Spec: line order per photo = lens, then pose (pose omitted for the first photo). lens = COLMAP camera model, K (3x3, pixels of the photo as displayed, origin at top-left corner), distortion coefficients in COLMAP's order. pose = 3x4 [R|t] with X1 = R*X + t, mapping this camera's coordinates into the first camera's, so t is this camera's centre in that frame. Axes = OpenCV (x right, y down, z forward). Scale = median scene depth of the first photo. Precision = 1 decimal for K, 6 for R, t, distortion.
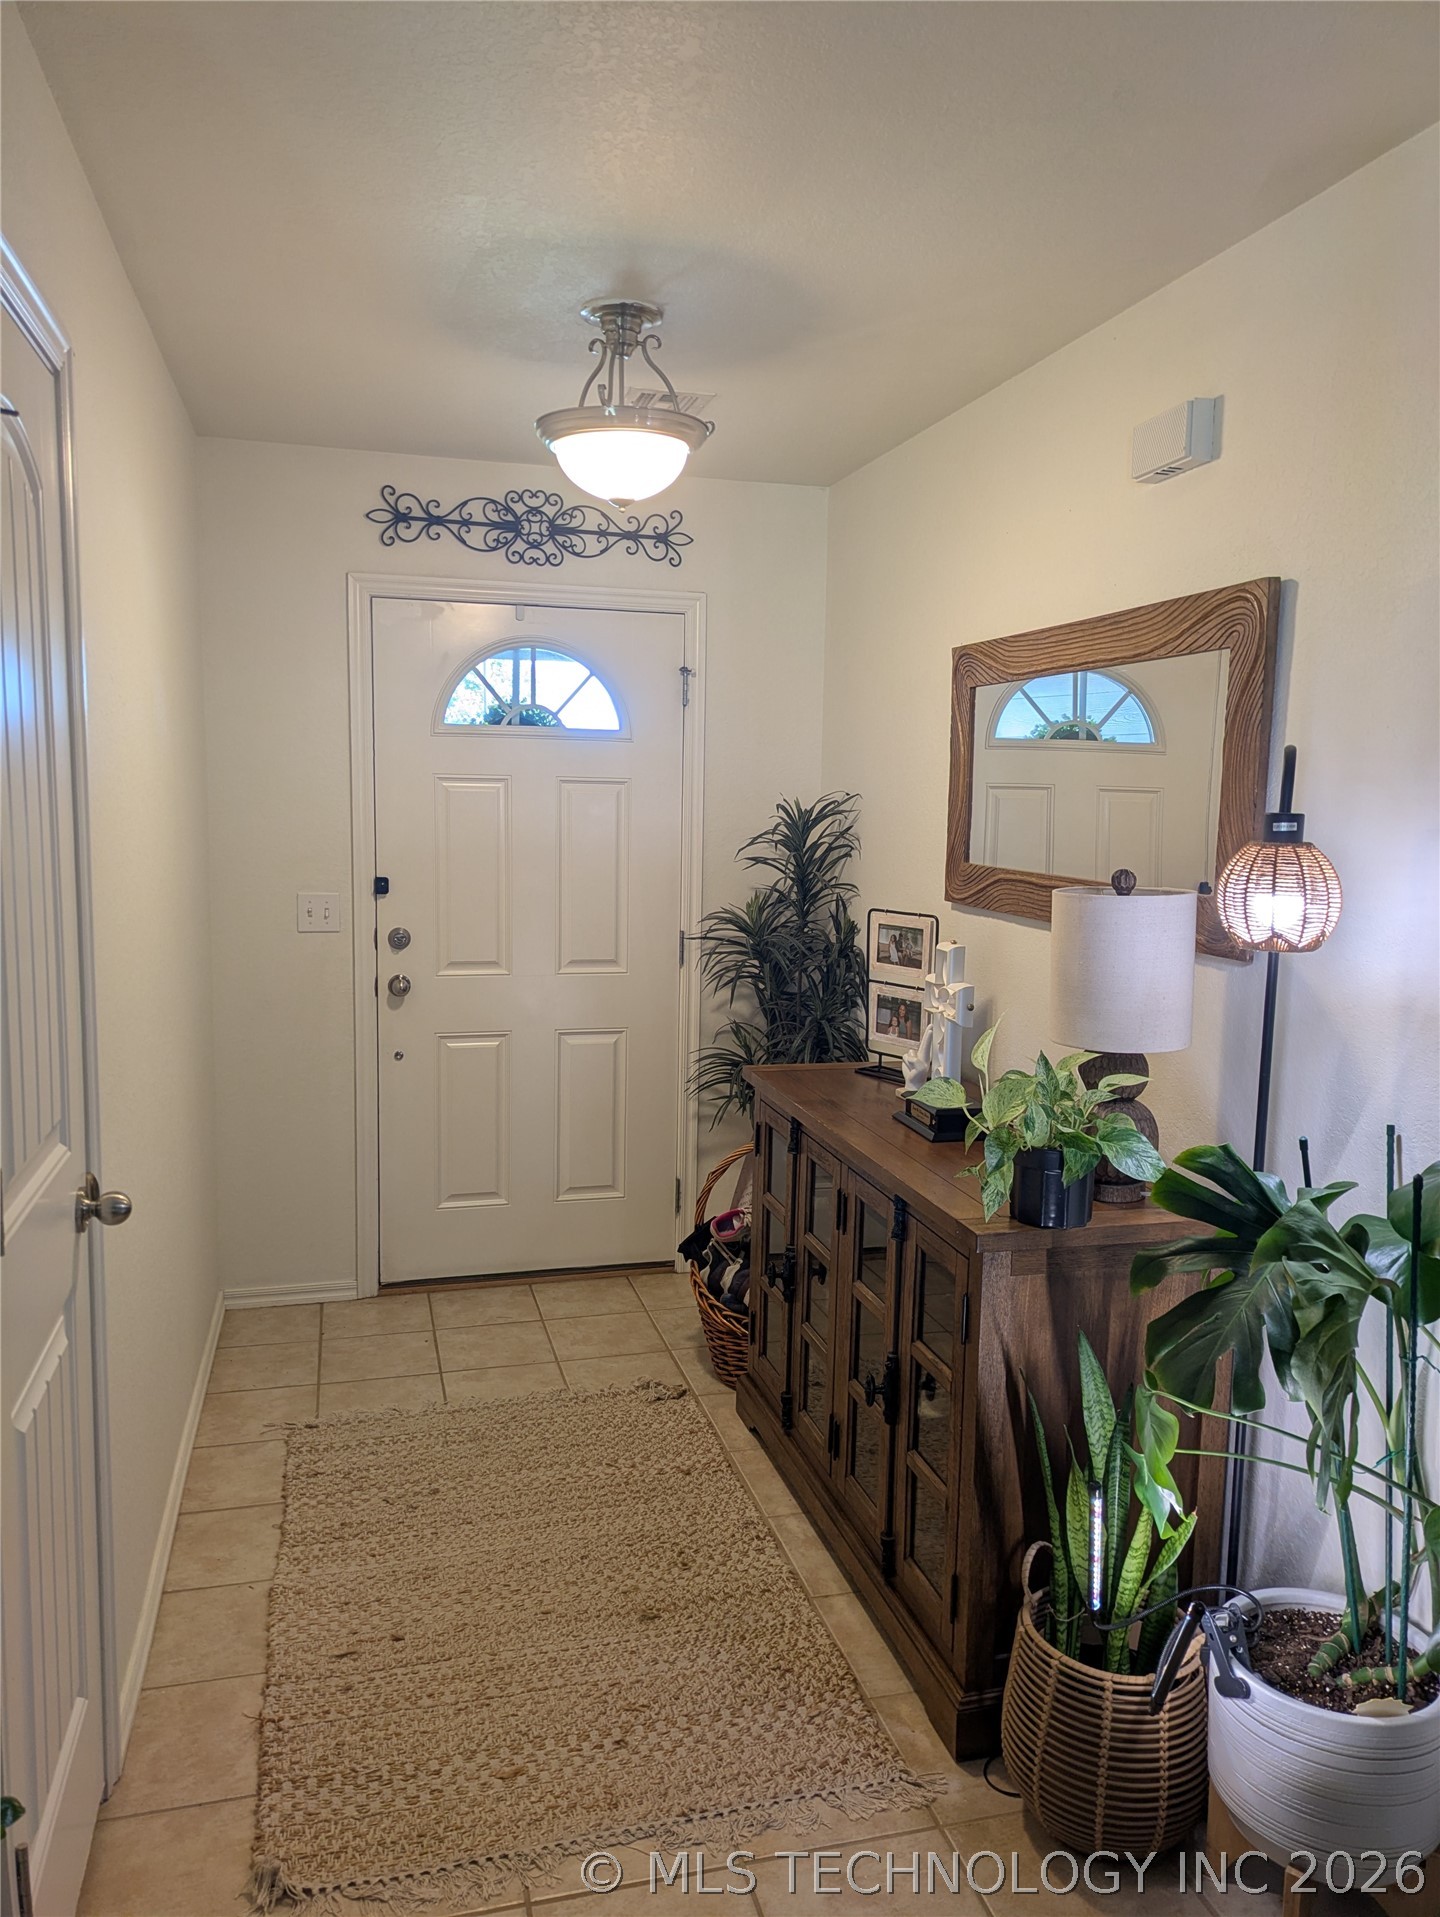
lens RADIAL K [[1429.5, 0, 721.5], [0, 1429.5, 962.4], [0, 0, 1]] dist [0.038396, -0.007665]
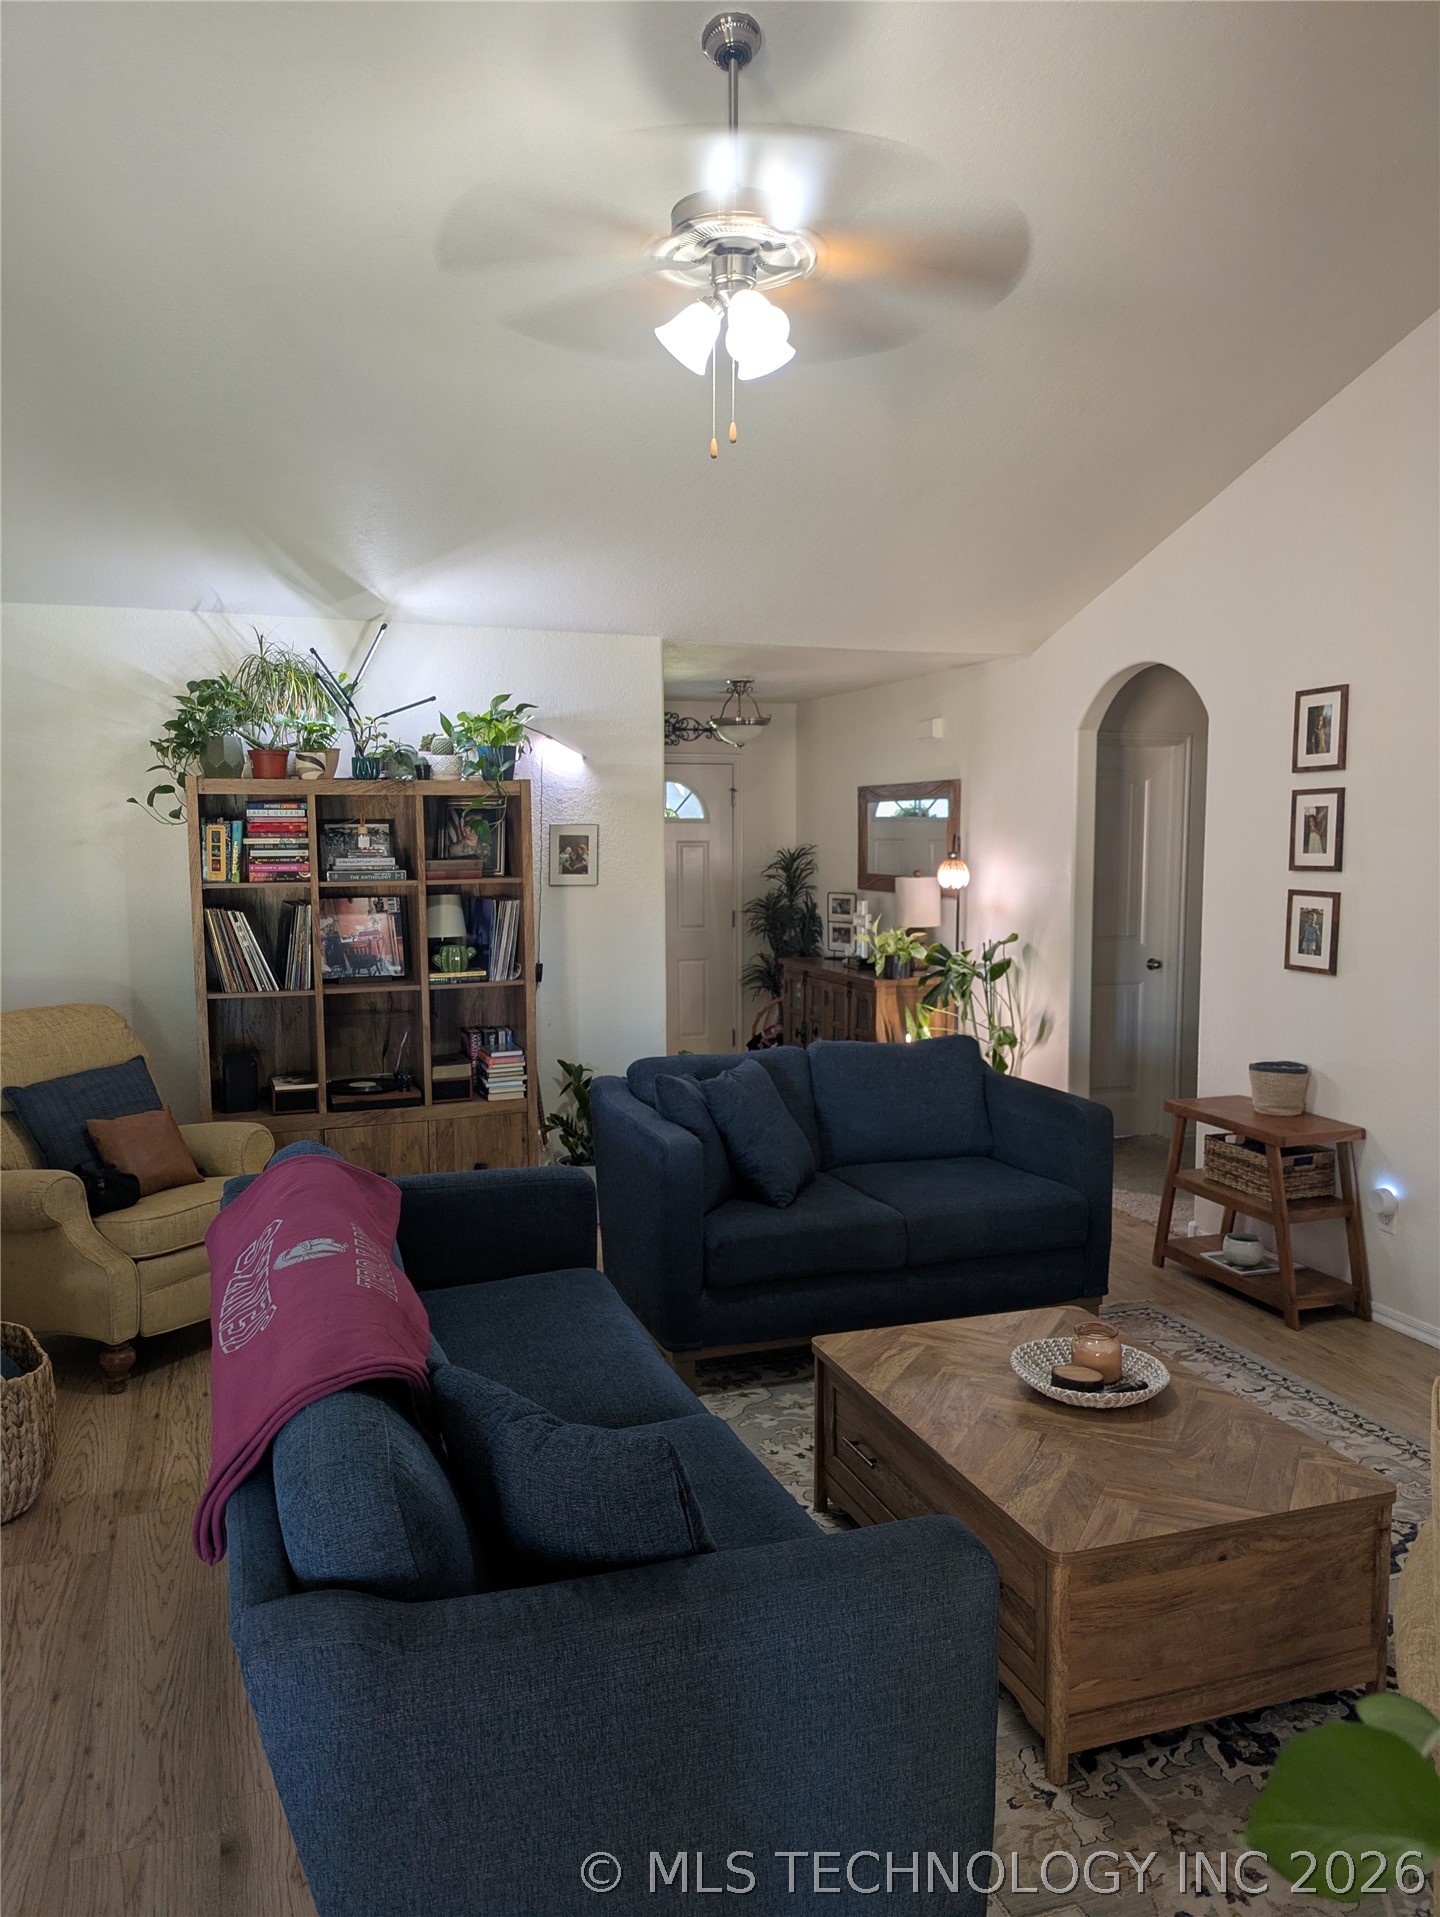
lens RADIAL K [[1429.5, 0, 721.5], [0, 1429.5, 961.0], [0, 0, 1]] dist [0.038396, -0.007665]
pose [[0.996700, -0.025312, 0.077126, -0.372573], [0.027654, 0.999184, -0.029448, 0.202385], [-0.076317, 0.031483, 0.996586, -1.973487]]
